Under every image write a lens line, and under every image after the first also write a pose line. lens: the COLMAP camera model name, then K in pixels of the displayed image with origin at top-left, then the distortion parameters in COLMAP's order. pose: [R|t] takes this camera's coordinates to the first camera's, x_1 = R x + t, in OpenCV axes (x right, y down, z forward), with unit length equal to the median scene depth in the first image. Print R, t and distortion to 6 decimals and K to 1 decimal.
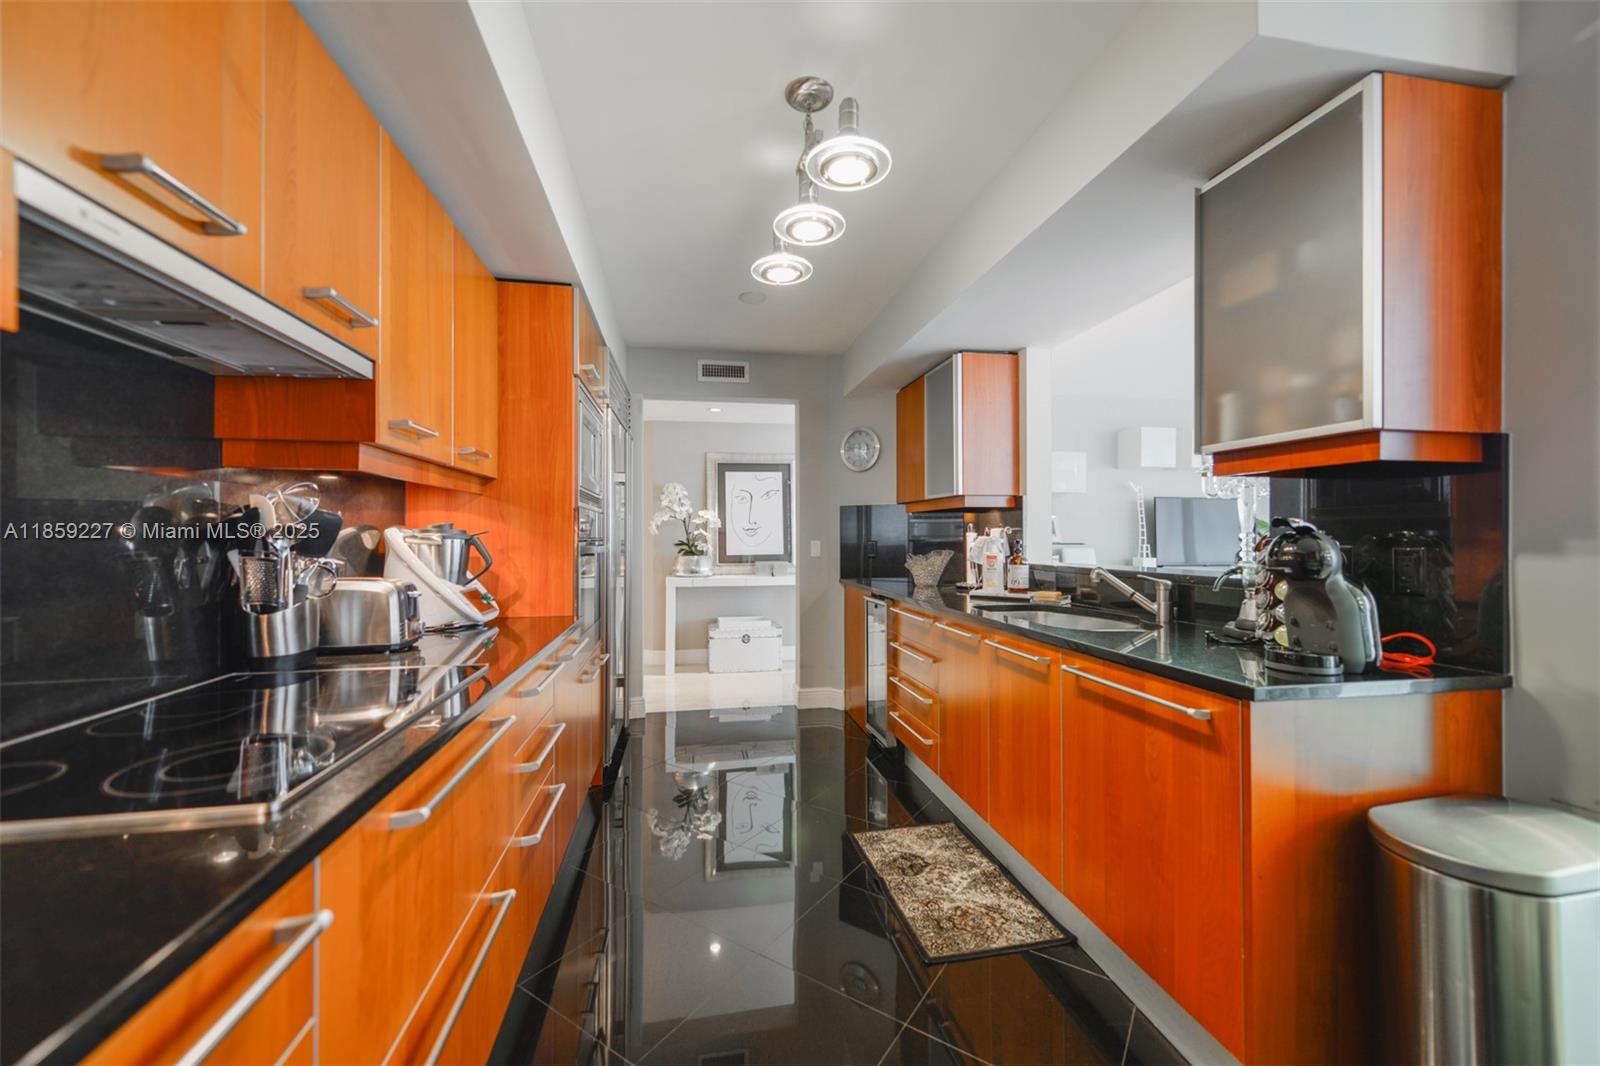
lens RADIAL K [[628.8, 0, 801.0], [0, 628.8, 528.4], [0, 0, 1]] dist [0.004471, 0.001014]
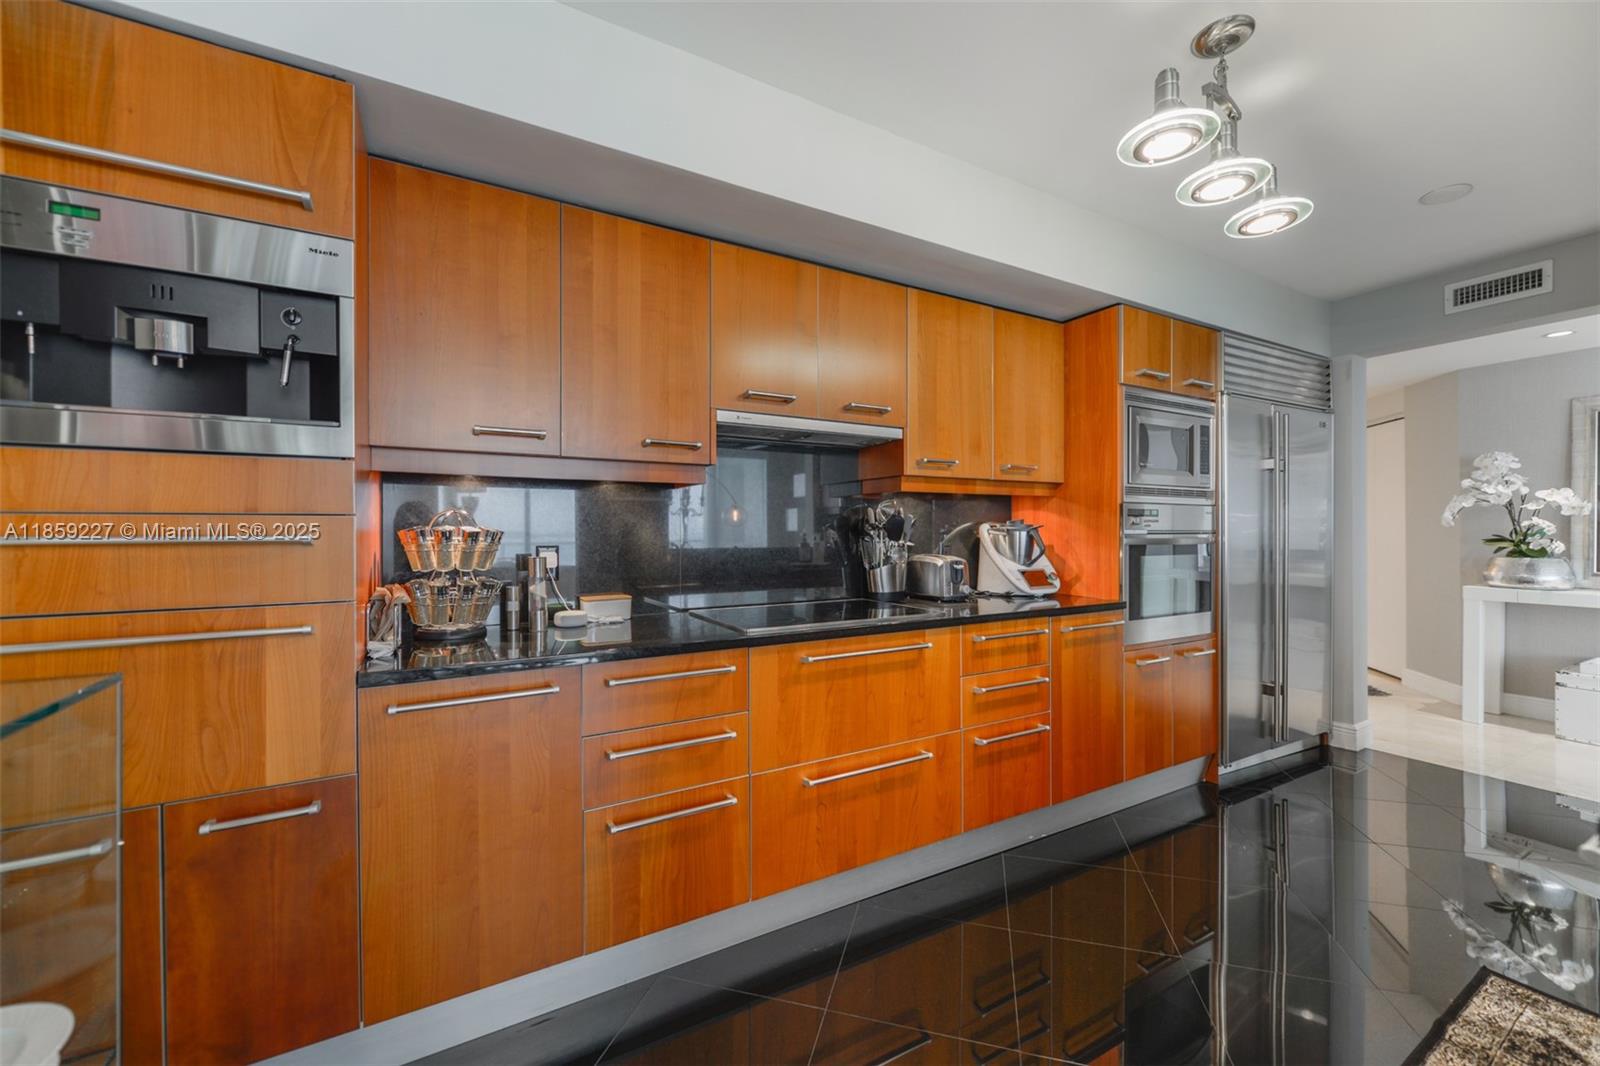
lens RADIAL K [[628.8, 0, 802.2], [0, 628.8, 533.2], [0, 0, 1]] dist [0.004471, 0.001014]
pose [[0.320012, 0.005544, -0.947397, 0.508486], [0.012246, 0.999875, 0.009987, 0.001635], [0.947334, -0.014797, 0.319904, 0.103648]]
